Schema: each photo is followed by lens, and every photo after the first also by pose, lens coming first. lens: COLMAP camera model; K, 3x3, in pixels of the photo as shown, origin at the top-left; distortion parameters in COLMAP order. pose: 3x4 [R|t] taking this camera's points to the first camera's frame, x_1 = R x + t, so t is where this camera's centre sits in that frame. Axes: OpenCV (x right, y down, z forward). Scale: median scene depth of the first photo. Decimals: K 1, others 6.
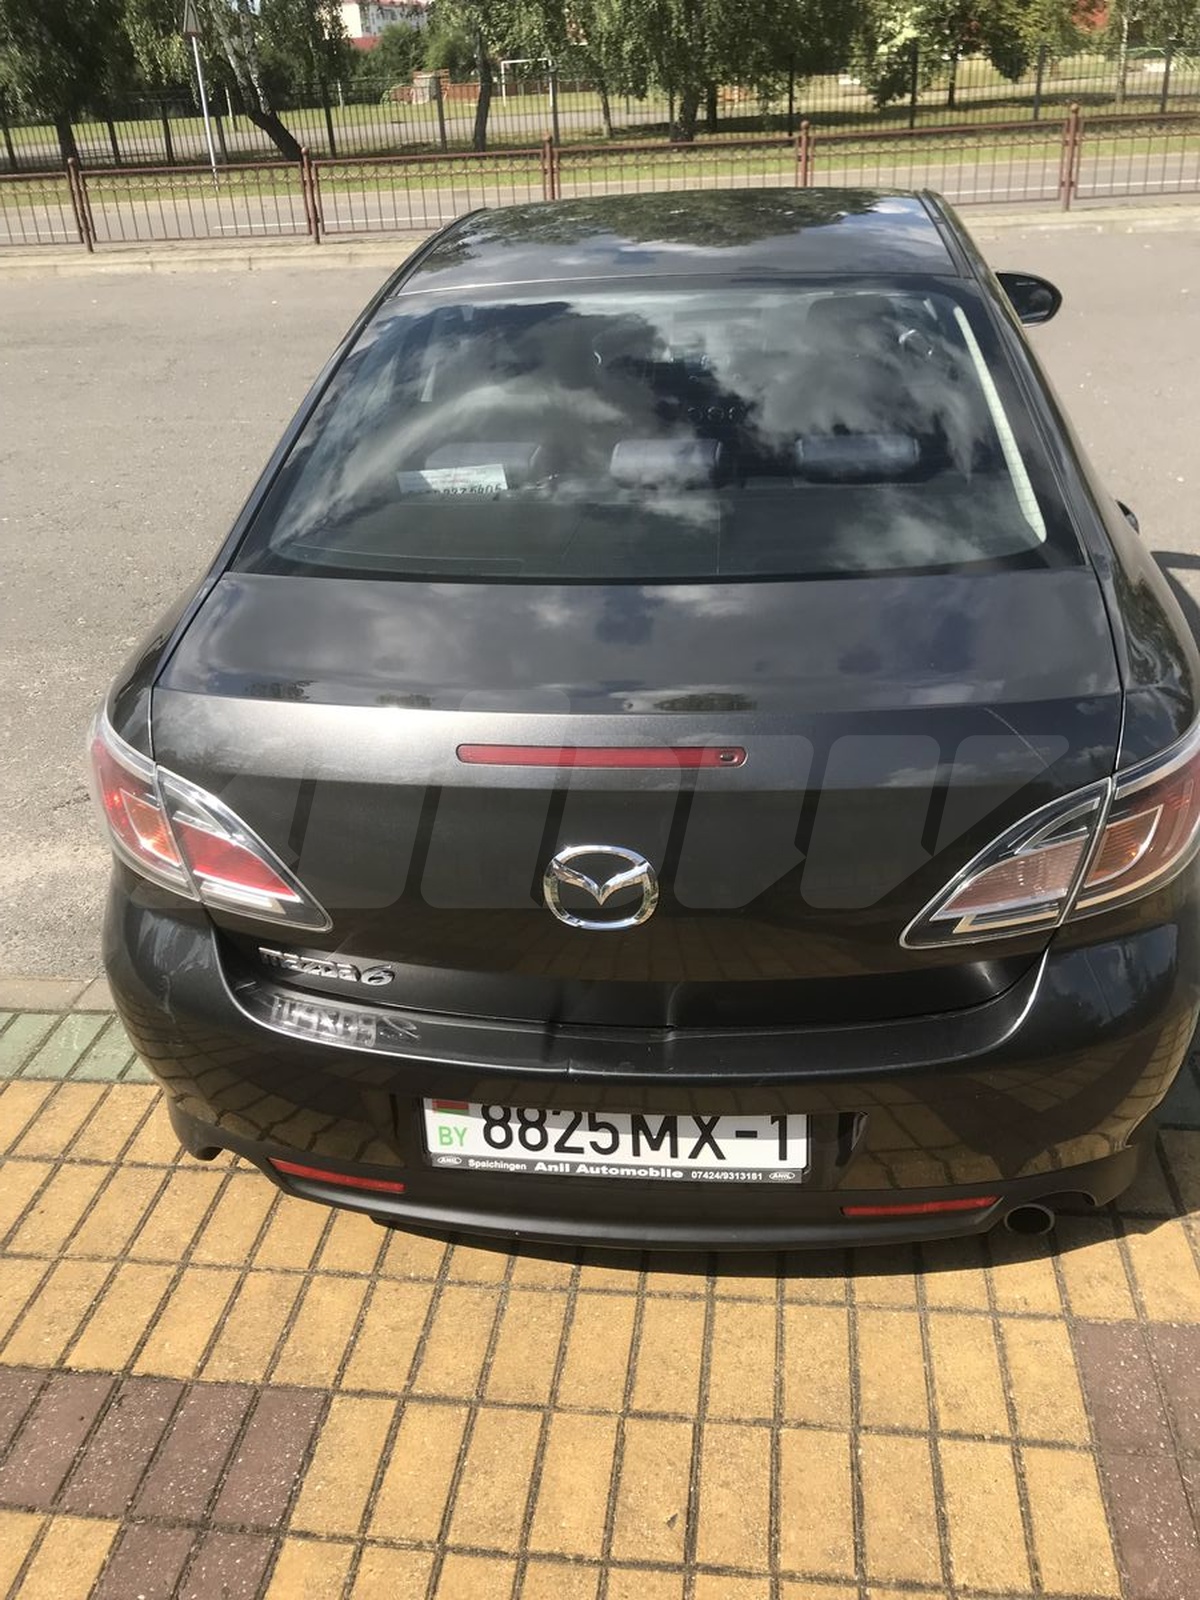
lens RADIAL K [[1347.6, 0, 601.2], [0, 1347.6, 783.3], [0, 0, 1]] dist [0.014808, -0.001789]
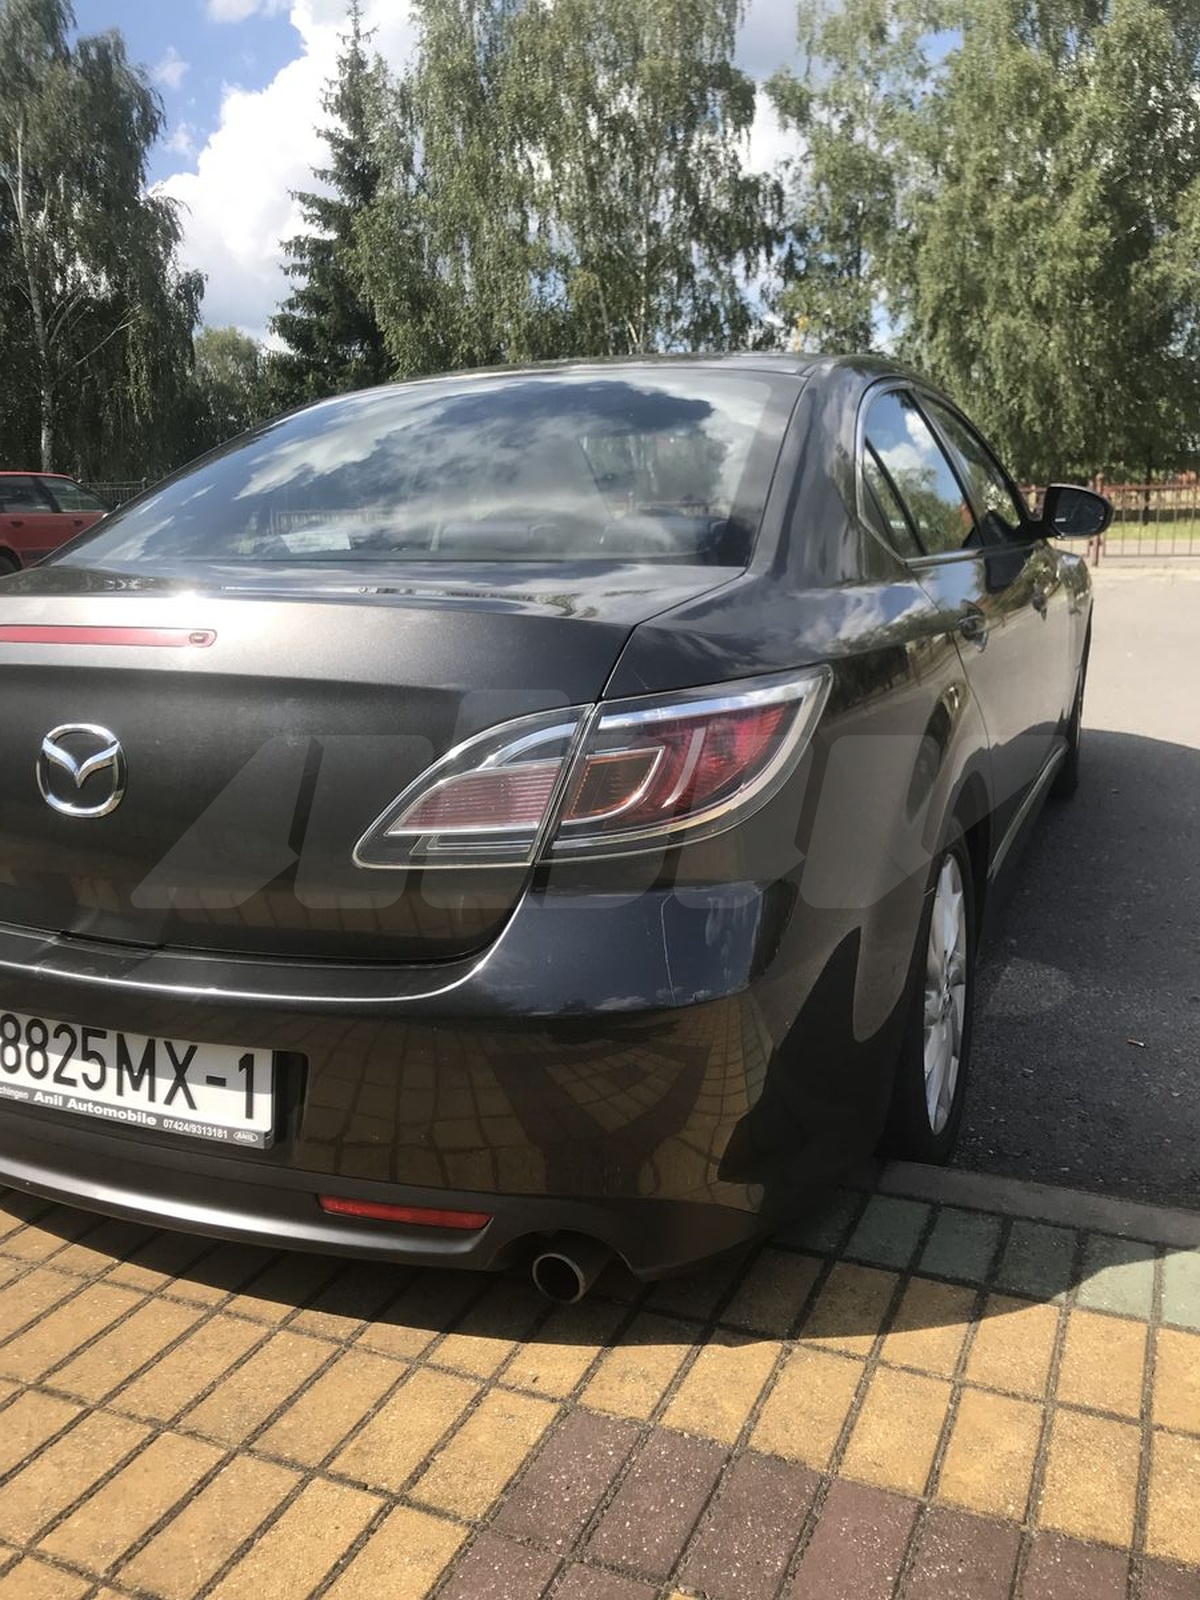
lens RADIAL K [[1347.6, 0, 612.8], [0, 1347.6, 794.7], [0, 0, 1]] dist [0.014808, -0.001789]
pose [[0.955105, 0.085953, -0.283525, 0.597991], [-0.156855, 0.958567, -0.237793, 0.246148], [0.251339, 0.271590, 0.929014, 0.163783]]
